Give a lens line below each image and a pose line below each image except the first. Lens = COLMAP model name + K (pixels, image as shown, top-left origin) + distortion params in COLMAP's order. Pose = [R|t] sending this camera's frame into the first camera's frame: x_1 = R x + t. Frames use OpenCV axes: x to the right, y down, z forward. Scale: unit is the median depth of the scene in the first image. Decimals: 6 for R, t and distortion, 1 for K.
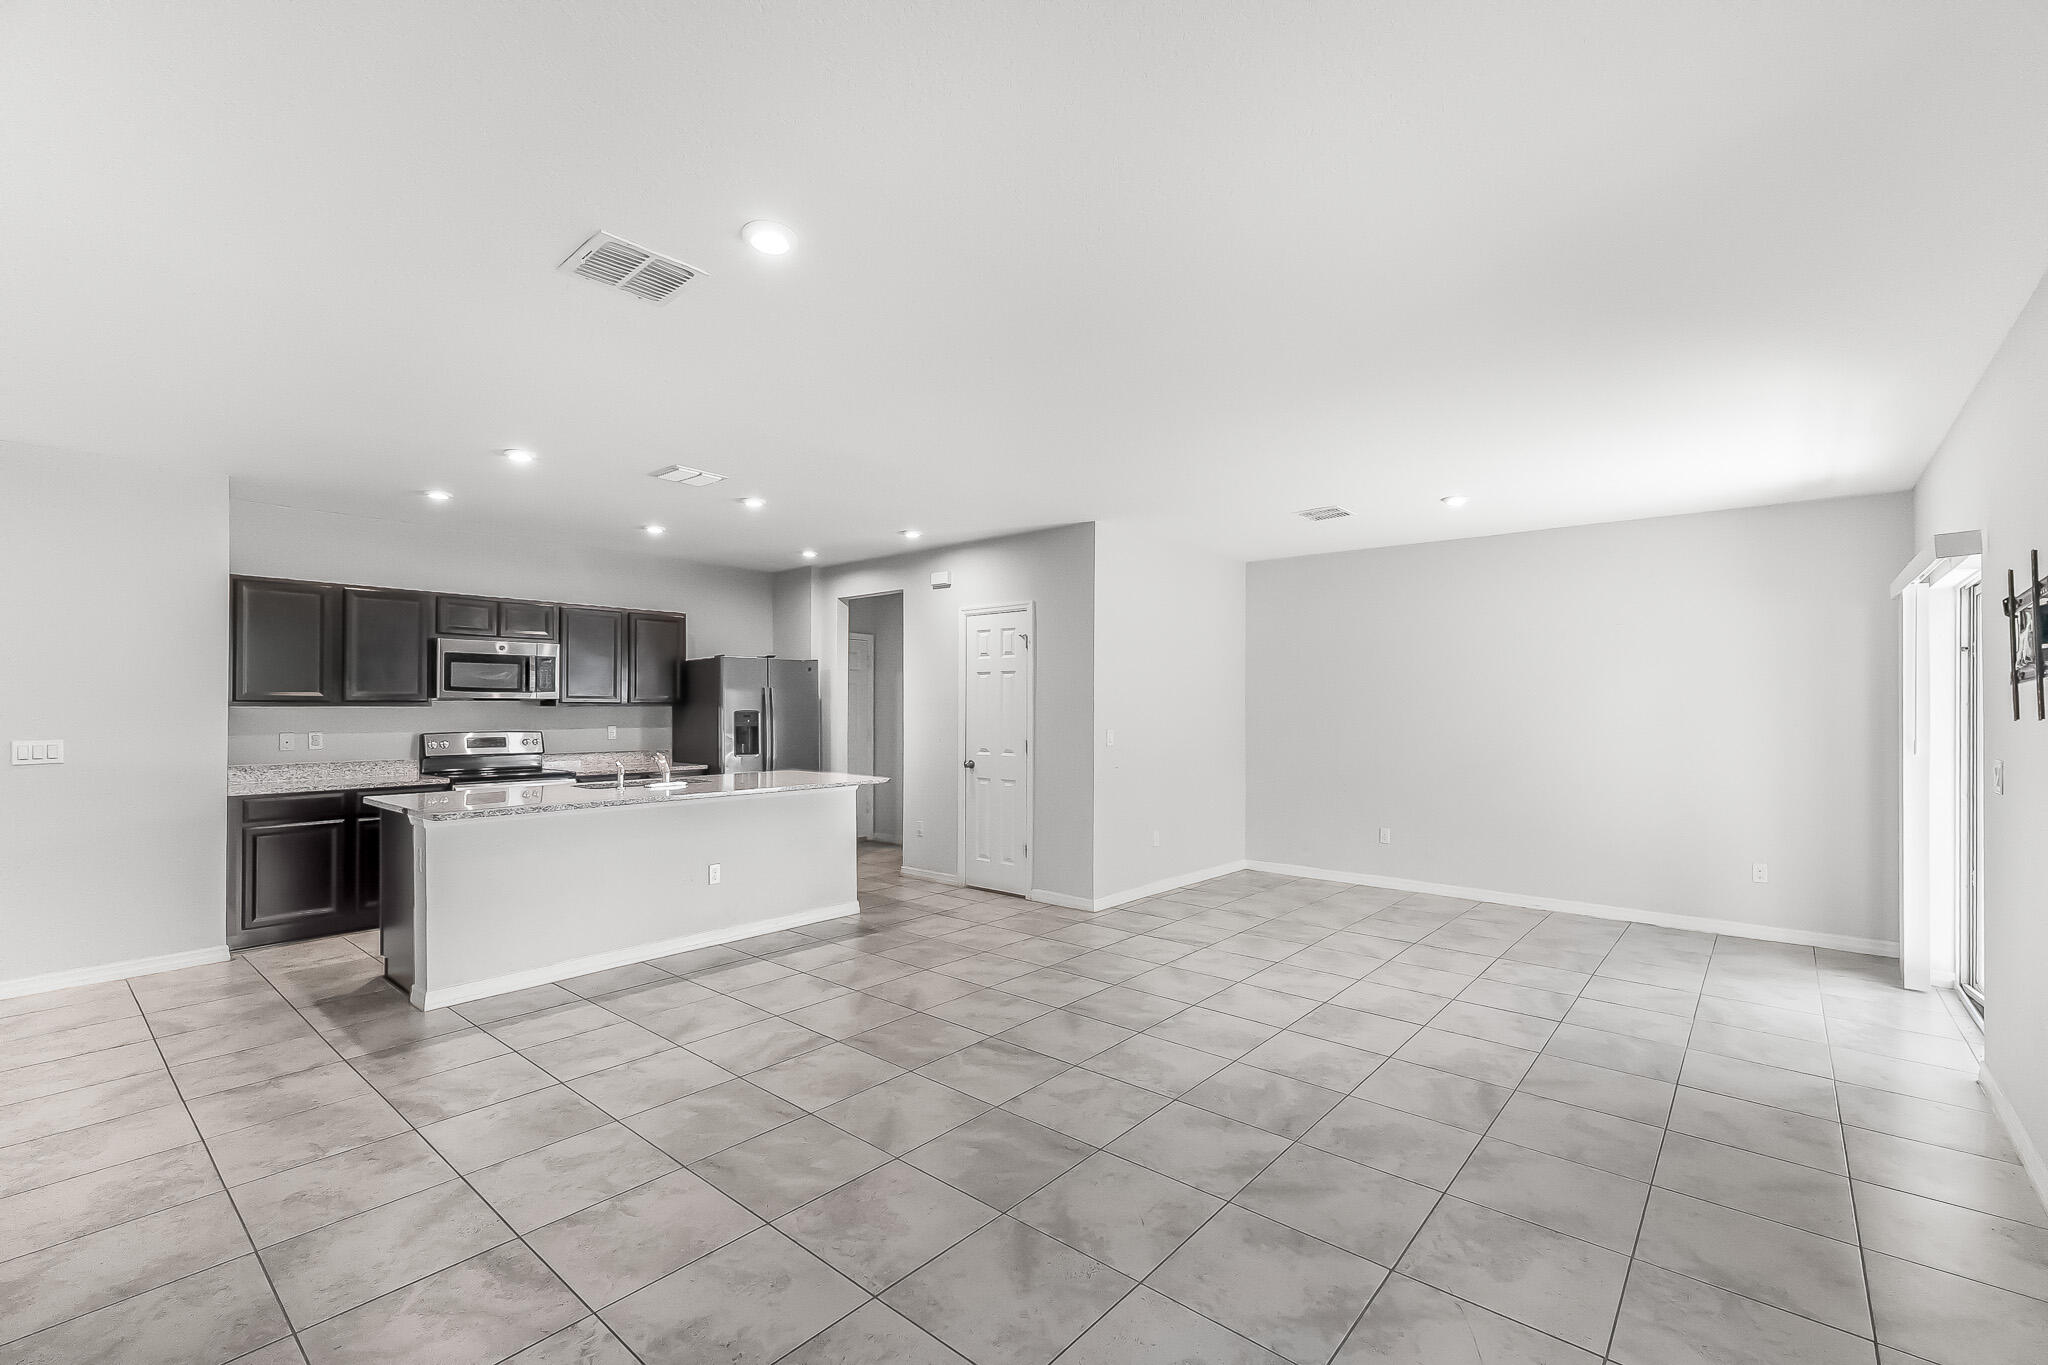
lens RADIAL K [[862.9, 0, 1038.1], [0, 862.9, 699.4], [0, 0, 1]] dist [0.007108, 0.000413]
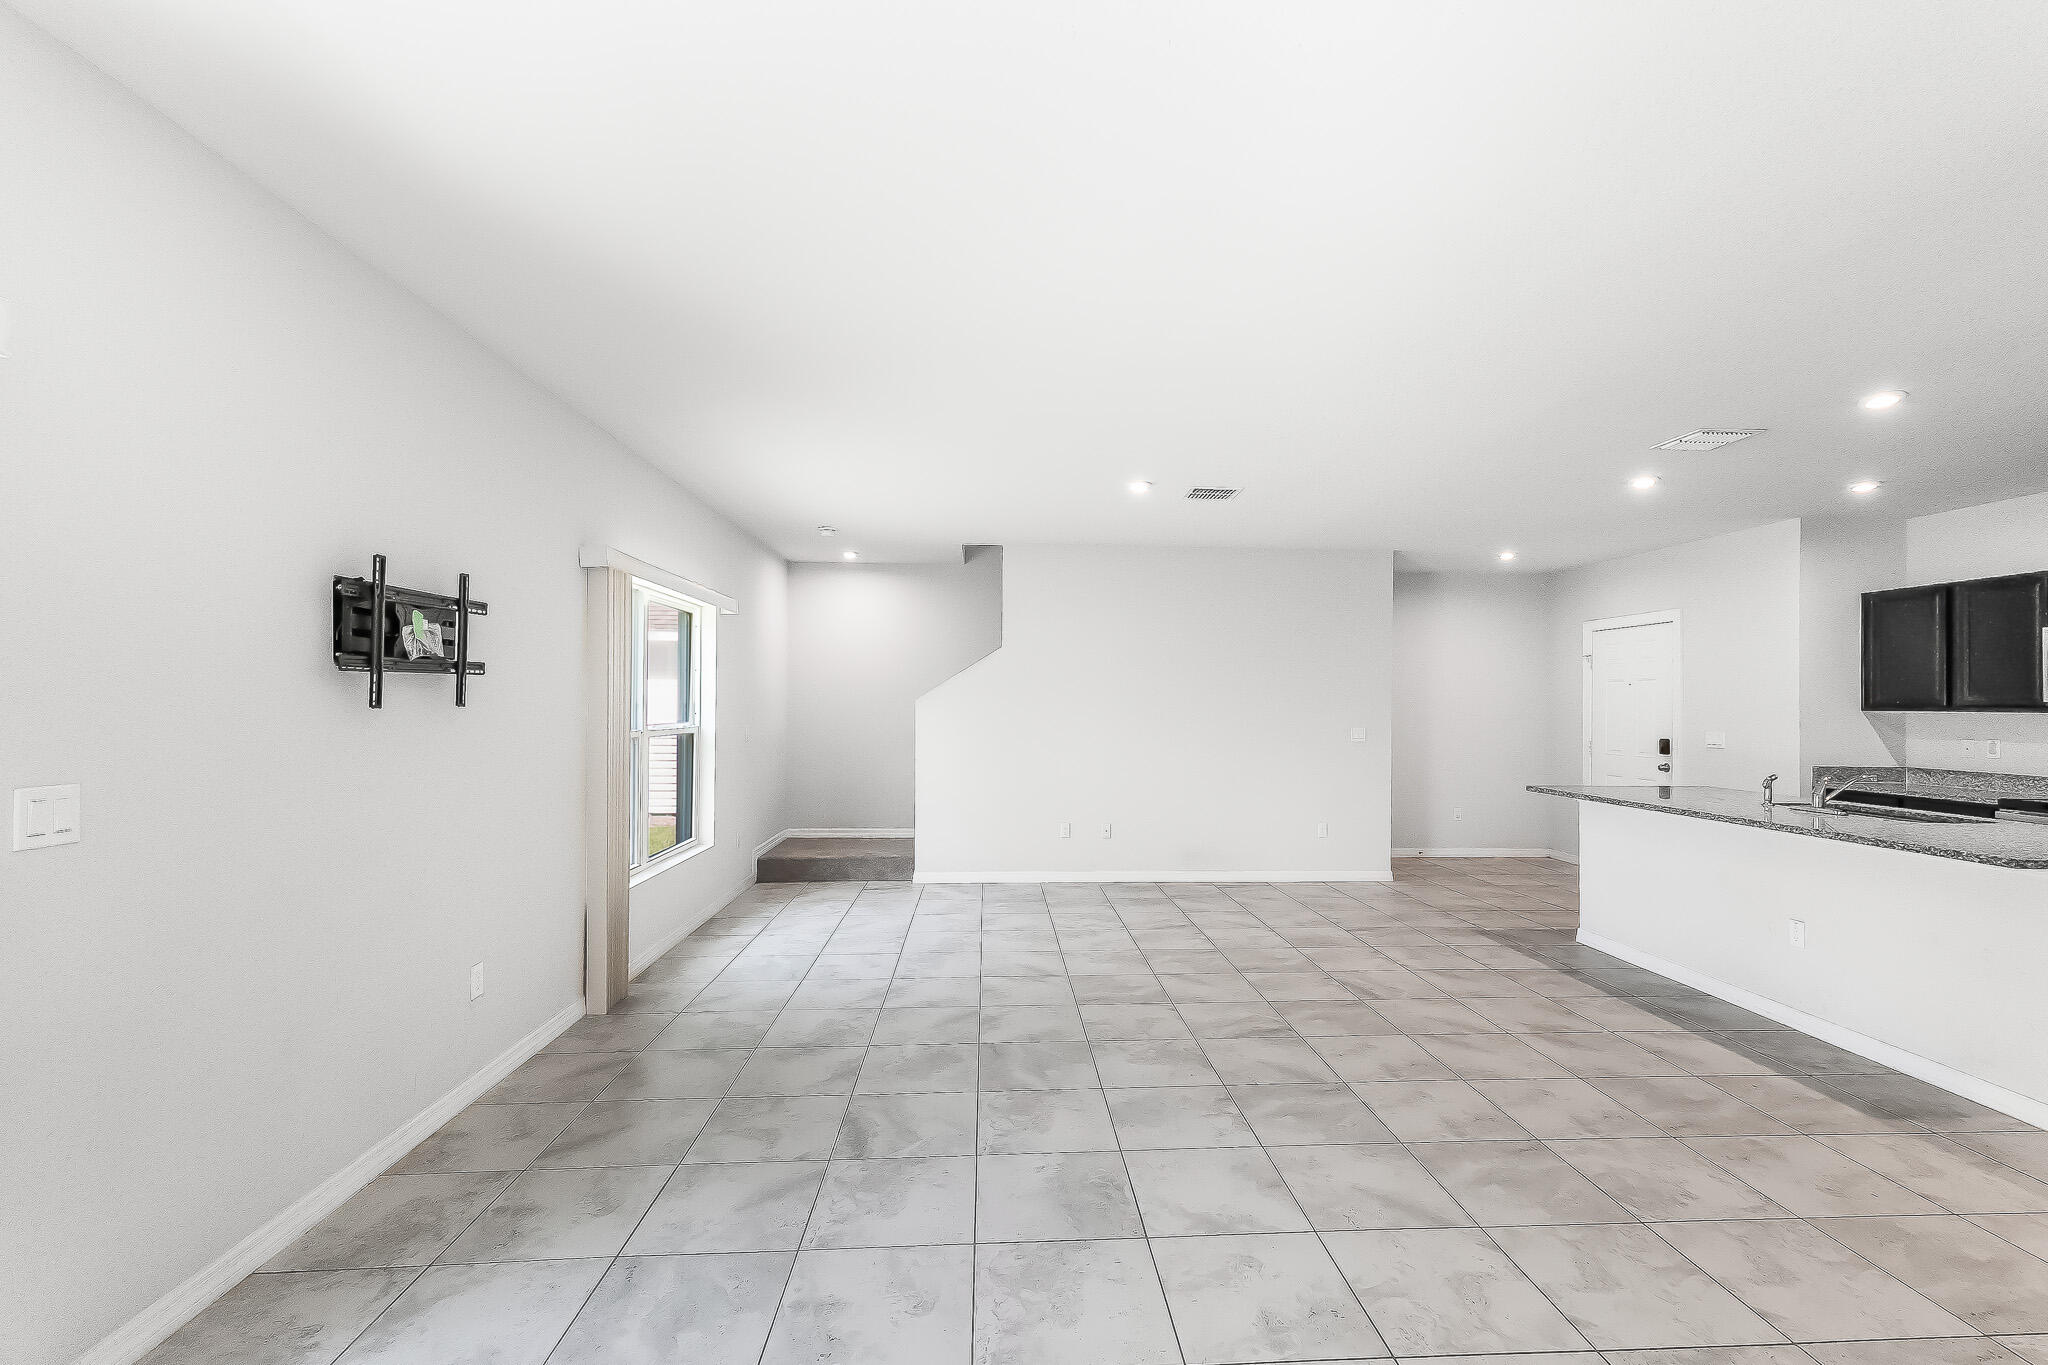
lens RADIAL K [[892.0, 0, 1068.7], [0, 892.0, 700.4], [0, 0, 1]] dist [0.016966, 0.000323]
pose [[-0.699212, -0.010170, -0.714842, 0.624898], [-0.002888, 0.999931, -0.011401, 0.010875], [0.714908, -0.005907, -0.699193, 1.093794]]
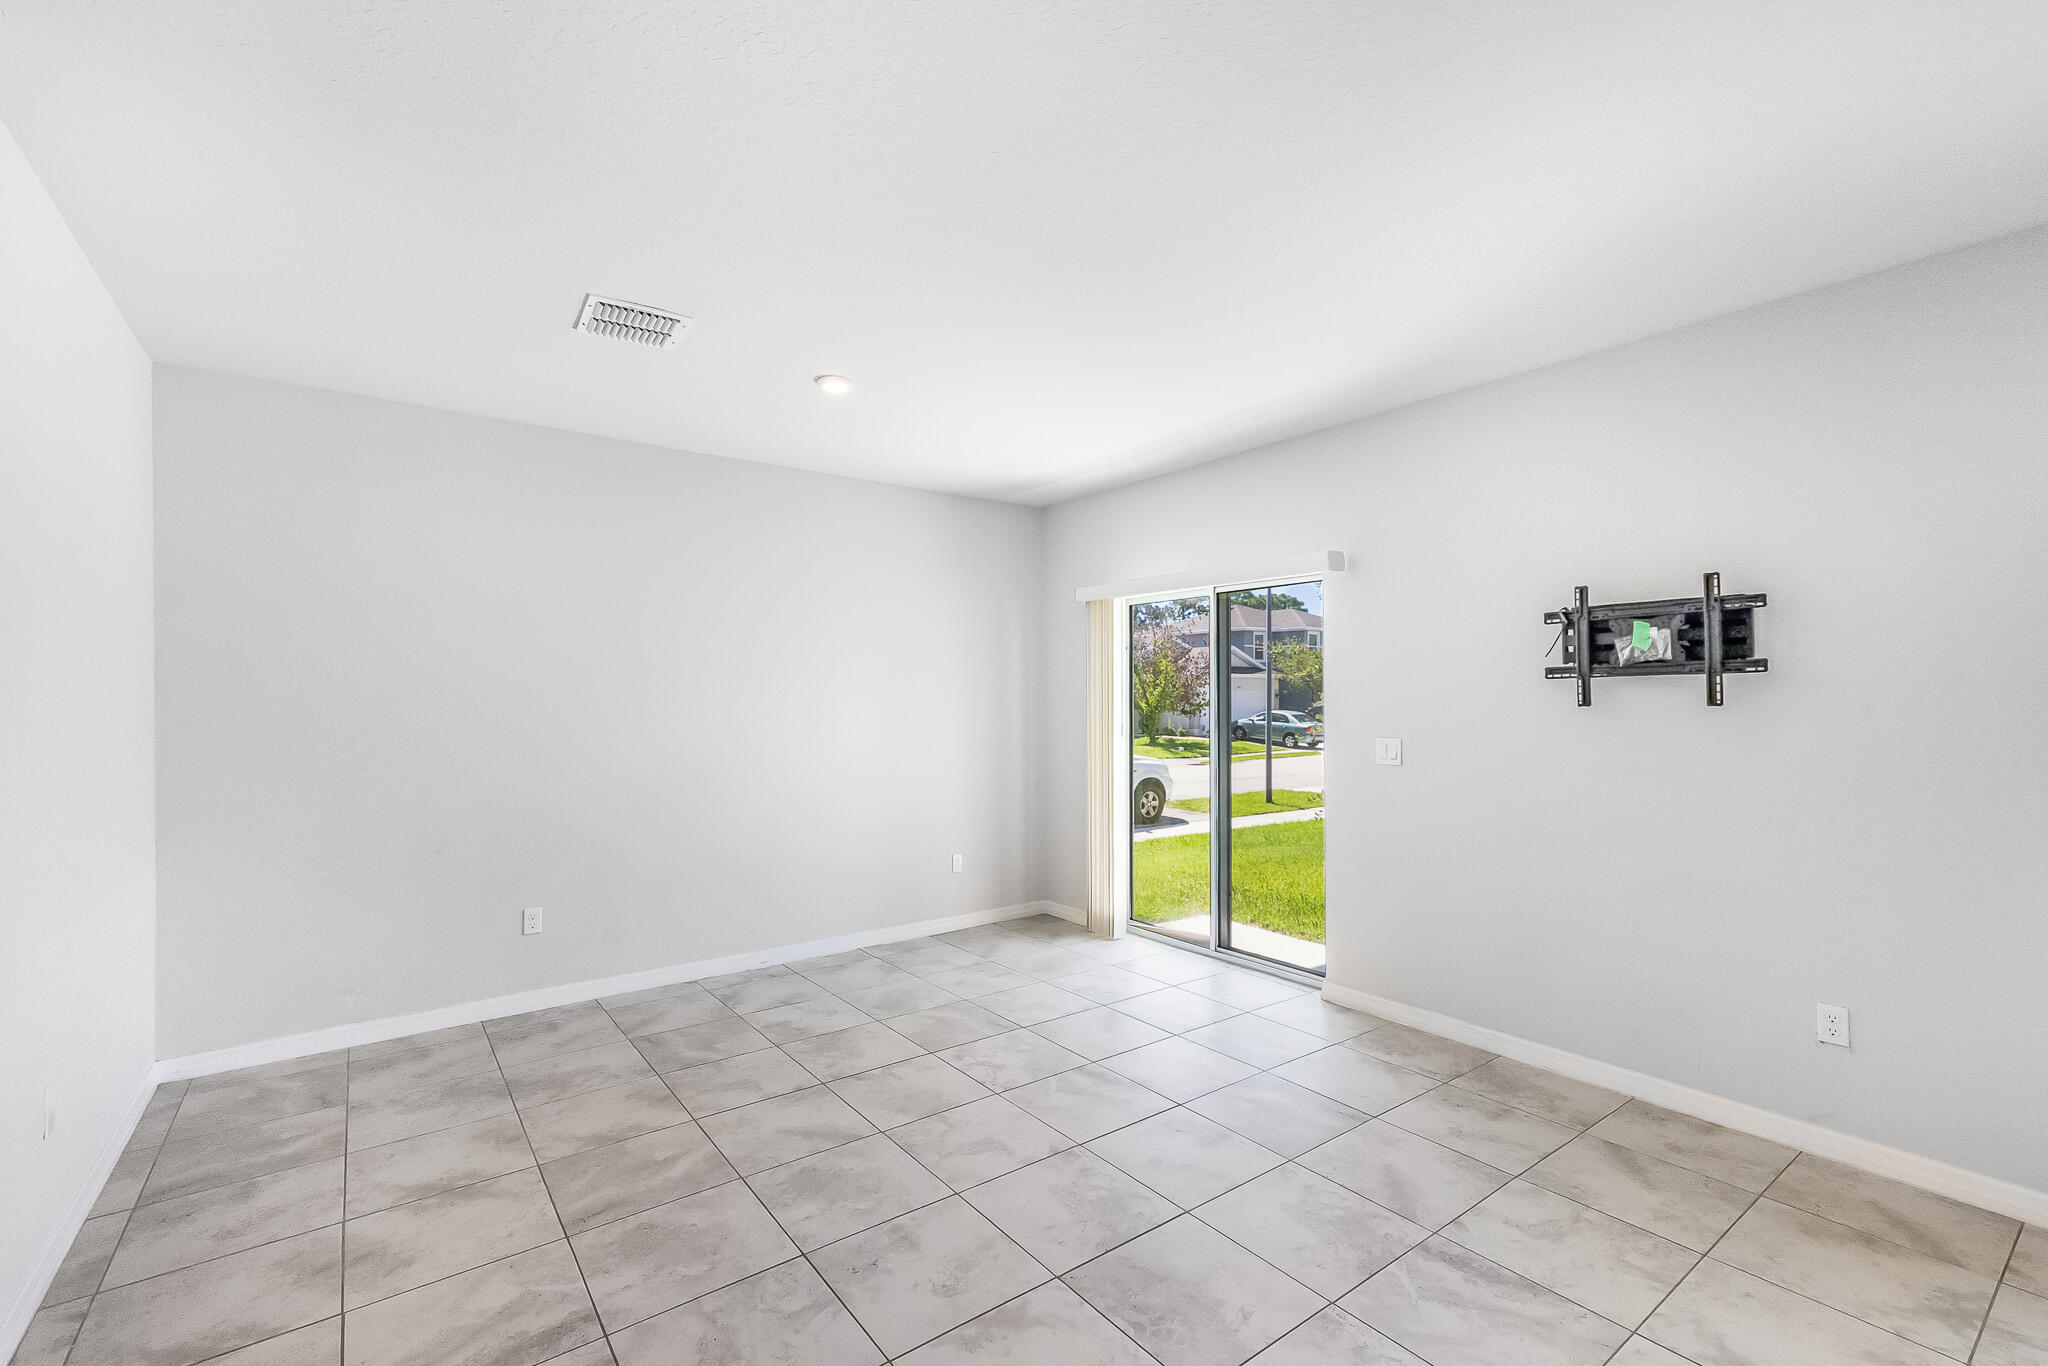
lens RADIAL K [[880.7, 0, 1029.5], [0, 880.7, 697.0], [0, 0, 1]] dist [0.014848, 0.000211]
pose [[0.214249, -0.003143, 0.976774, -0.146467], [-0.004612, 0.999980, 0.004229, 0.003871], [-0.976768, -0.005411, 0.214230, 0.723997]]
